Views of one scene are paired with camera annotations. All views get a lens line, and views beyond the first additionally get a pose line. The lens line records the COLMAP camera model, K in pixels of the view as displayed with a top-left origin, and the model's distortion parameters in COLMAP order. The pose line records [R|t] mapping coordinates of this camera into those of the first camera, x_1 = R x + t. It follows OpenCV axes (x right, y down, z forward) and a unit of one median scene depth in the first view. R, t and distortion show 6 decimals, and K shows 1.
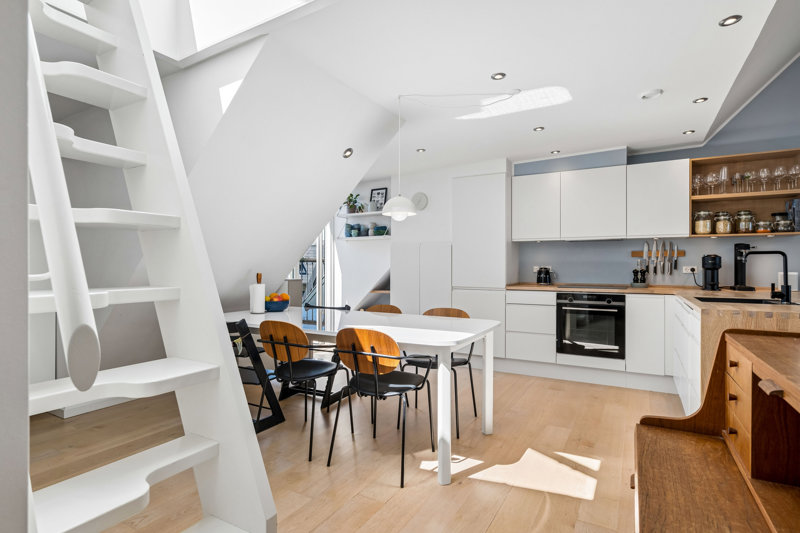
lens RADIAL K [[415.4, 0, 398.6], [0, 415.4, 265.6], [0, 0, 1]] dist [-0.000409, -0.003434]
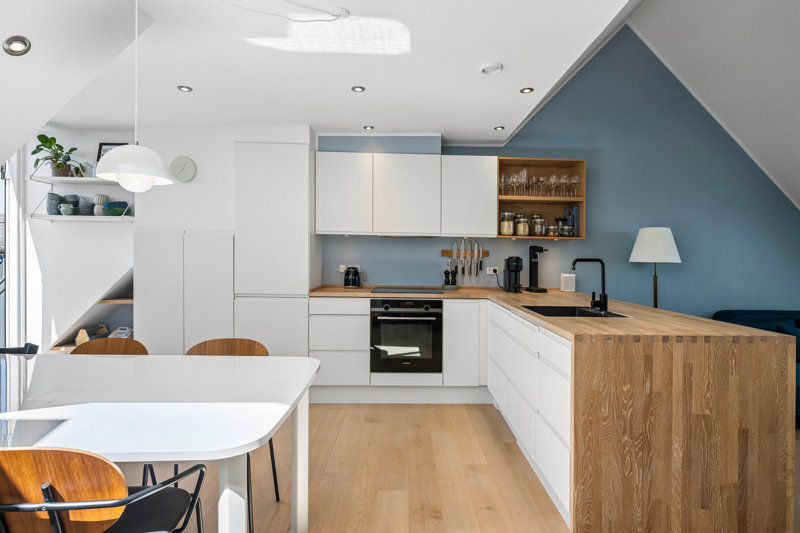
lens RADIAL K [[415.4, 0, 402.2], [0, 415.4, 271.8], [0, 0, 1]] dist [-0.000409, -0.003434]
pose [[0.862923, -0.004842, 0.505312, 0.018946], [-0.018275, 0.999001, 0.040780, -0.024901], [-0.505005, -0.044425, 0.861973, 0.267991]]
